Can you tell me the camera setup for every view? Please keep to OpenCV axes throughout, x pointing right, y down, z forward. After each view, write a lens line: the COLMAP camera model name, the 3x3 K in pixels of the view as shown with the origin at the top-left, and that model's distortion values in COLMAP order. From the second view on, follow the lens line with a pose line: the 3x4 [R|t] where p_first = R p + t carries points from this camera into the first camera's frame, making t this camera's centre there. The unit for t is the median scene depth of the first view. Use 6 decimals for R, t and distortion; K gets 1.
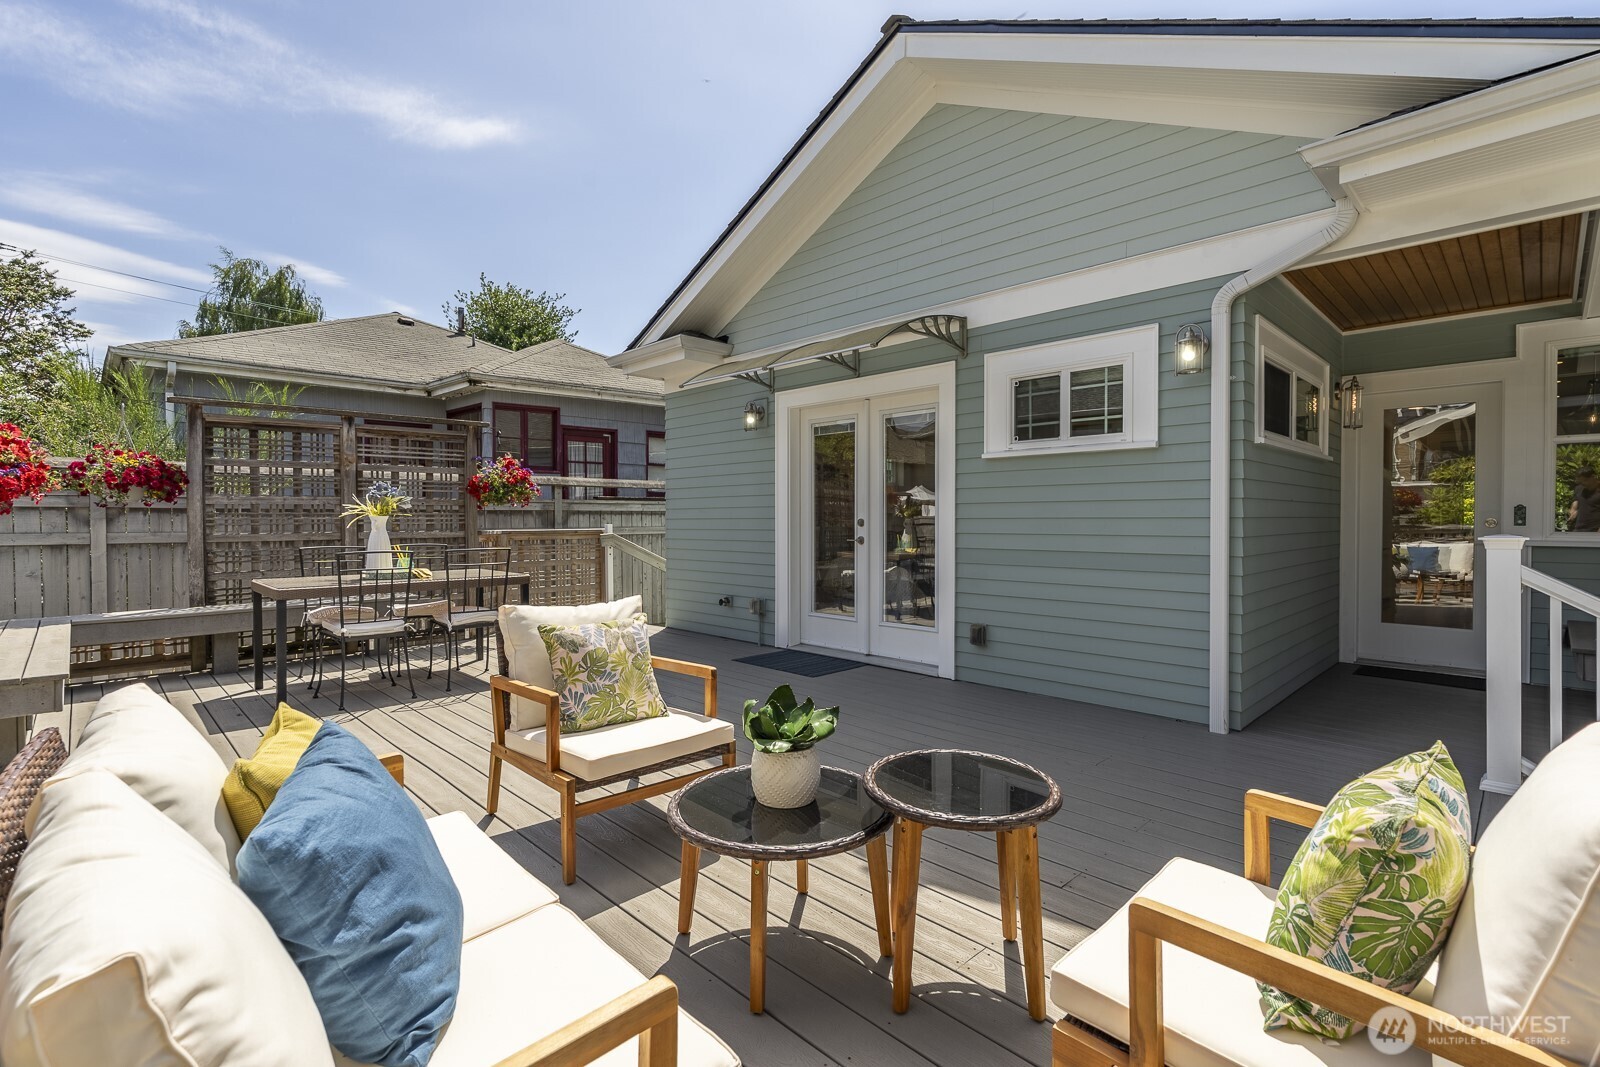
lens RADIAL K [[740.6, 0, 800.0], [0, 740.6, 533.5], [0, 0, 1]] dist [0.001499, 0.000122]
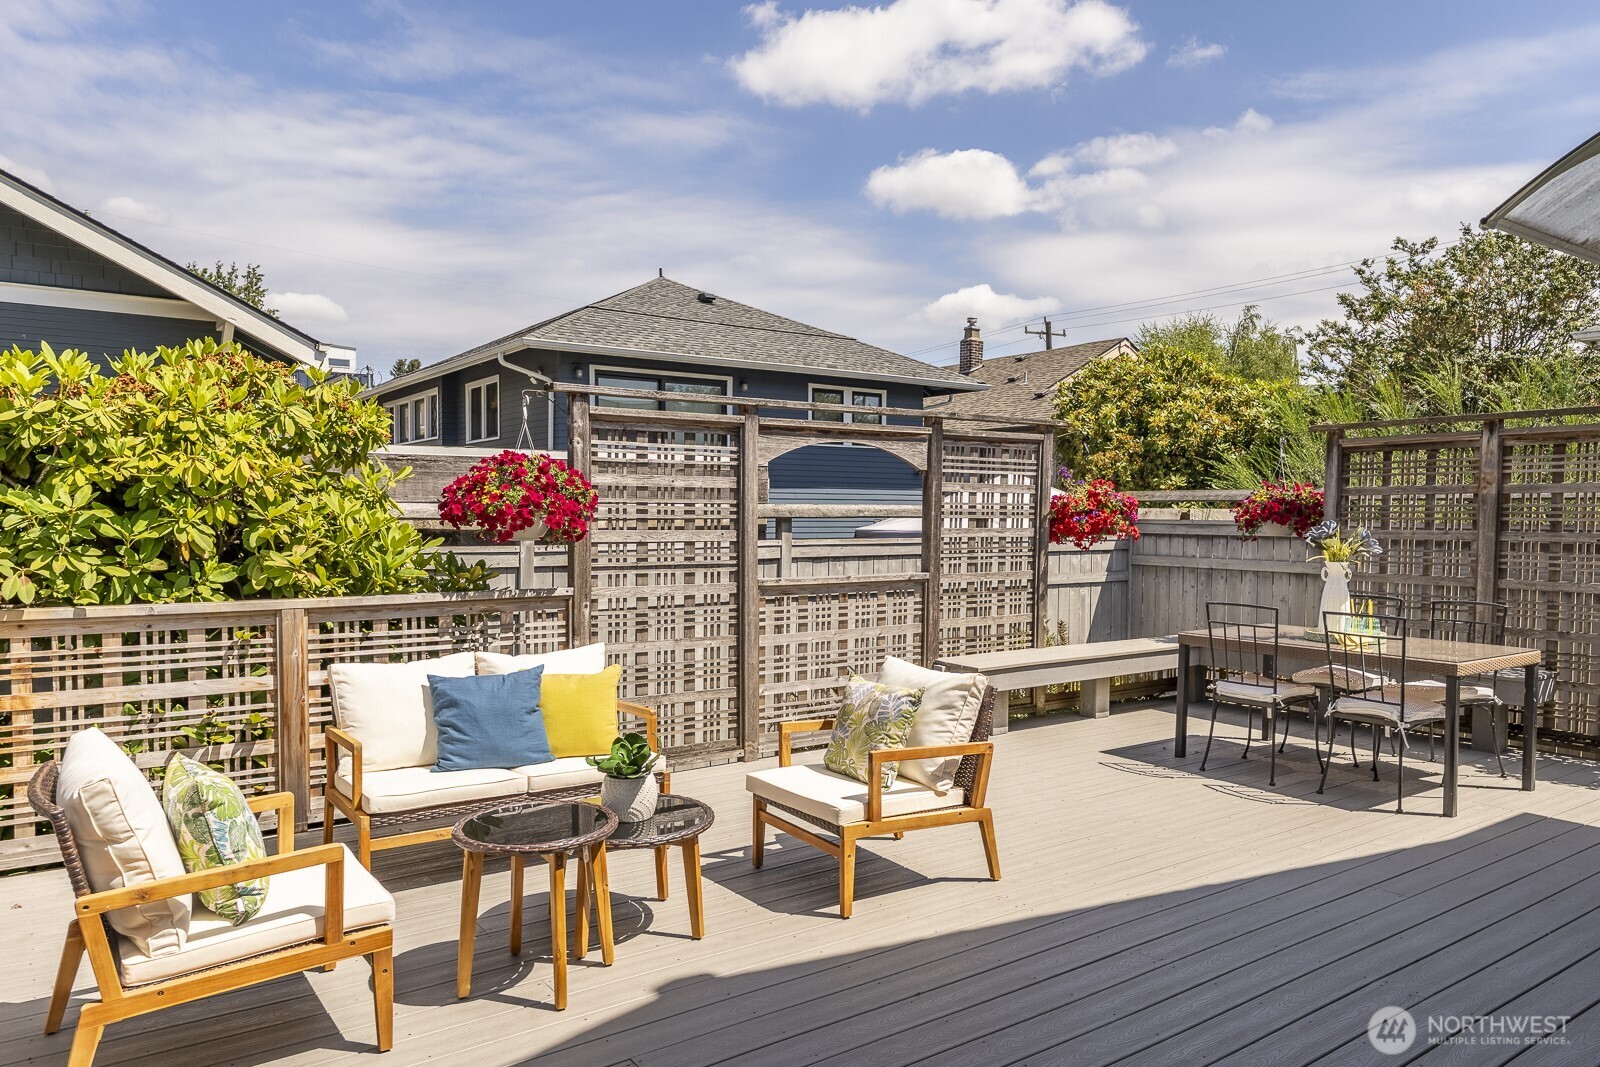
lens RADIAL K [[1074.0, 0, 800.0], [0, 1074.0, 533.5], [0, 0, 1]] dist [-0.000732, -0.000395]
pose [[-0.164848, 0.024717, -0.986009, 0.593313], [-0.022777, 0.999324, 0.028859, -0.066144], [0.986056, 0.027216, -0.164173, 0.542420]]
